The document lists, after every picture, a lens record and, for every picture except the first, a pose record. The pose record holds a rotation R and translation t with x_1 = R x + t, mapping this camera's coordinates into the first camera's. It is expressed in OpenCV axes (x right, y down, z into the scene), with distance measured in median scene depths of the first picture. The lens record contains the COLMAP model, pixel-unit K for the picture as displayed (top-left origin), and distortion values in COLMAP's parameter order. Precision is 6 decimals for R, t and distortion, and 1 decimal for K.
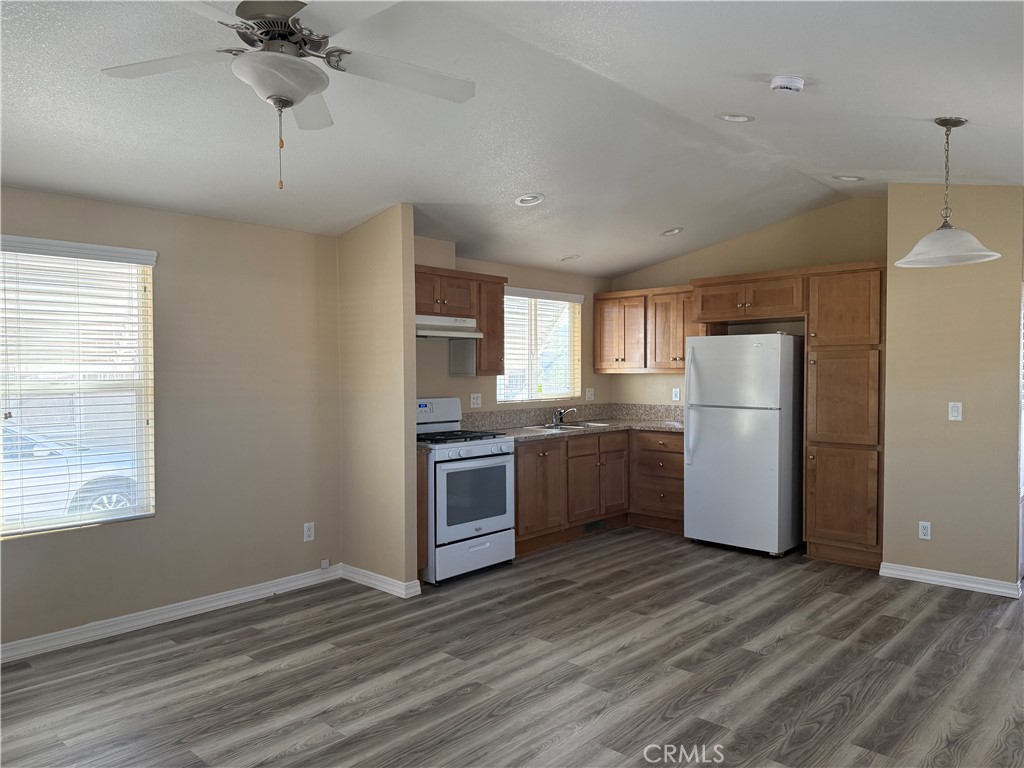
lens RADIAL K [[722.5, 0, 505.2], [0, 722.5, 376.0], [0, 0, 1]] dist [0.046455, -0.056527]
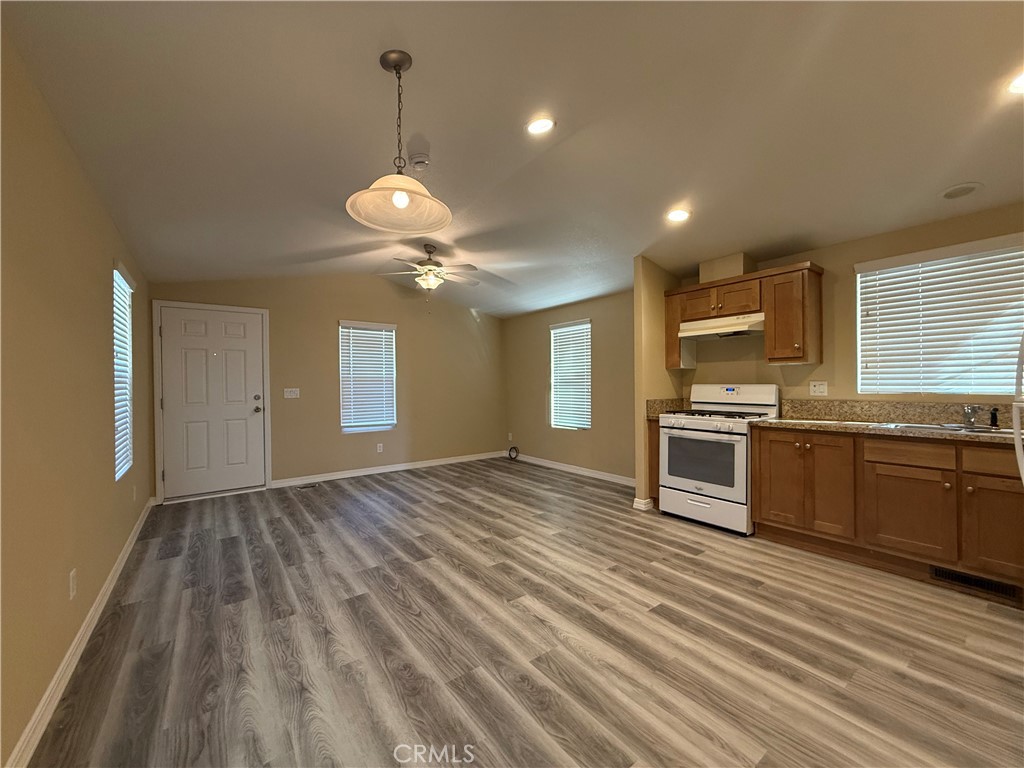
lens RADIAL K [[405.7, 0, 512.0], [0, 405.7, 388.2], [0, 0, 1]] dist [-0.005137, 0.000266]
pose [[-0.178549, 0.010170, -0.983878, 0.905099], [-0.004766, 0.999926, 0.011200, 0.044167], [0.983919, 0.006689, -0.178488, 1.044541]]
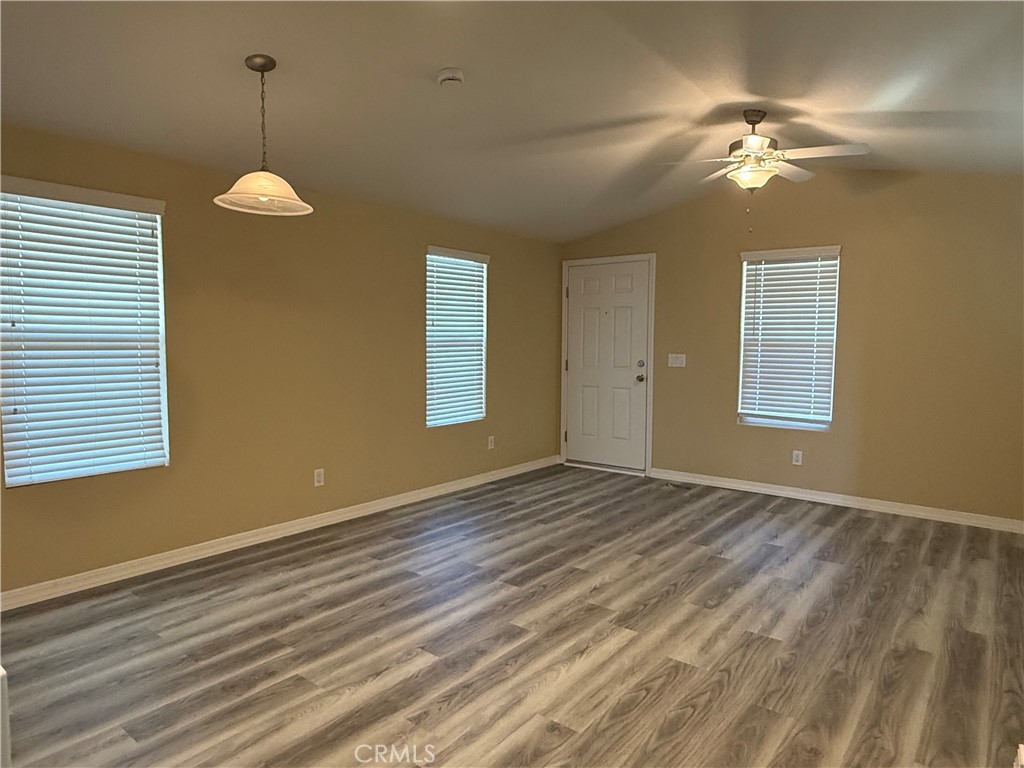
lens RADIAL K [[632.8, 0, 503.7], [0, 632.8, 385.6], [0, 0, 1]] dist [0.005291, -0.002595]
pose [[-0.996592, -0.002601, -0.082445, 0.299246], [-0.010140, 0.995785, 0.091159, 0.003612], [0.081860, 0.091684, -0.992418, 1.616863]]
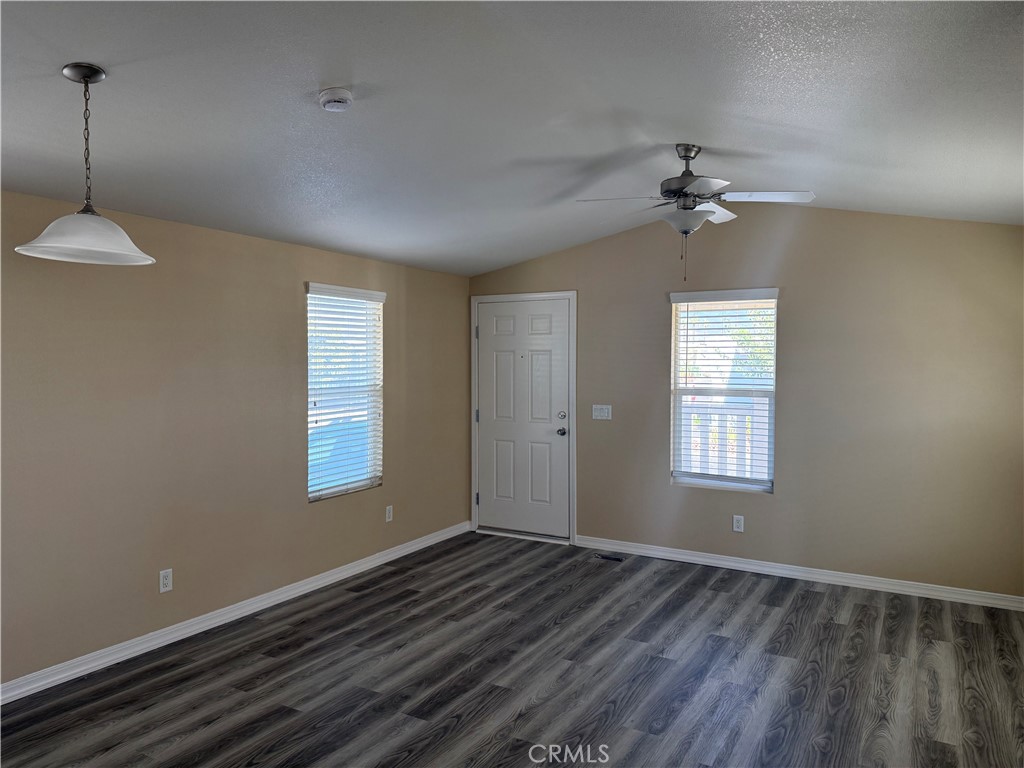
lens RADIAL K [[722.5, 0, 507.5], [0, 722.5, 385.7], [0, 0, 1]] dist [0.046455, -0.056527]
pose [[-0.973648, 0.004401, -0.228015, 0.301367], [-0.007596, 0.998633, 0.051710, -0.055259], [0.227931, 0.052079, -0.972283, 1.565607]]
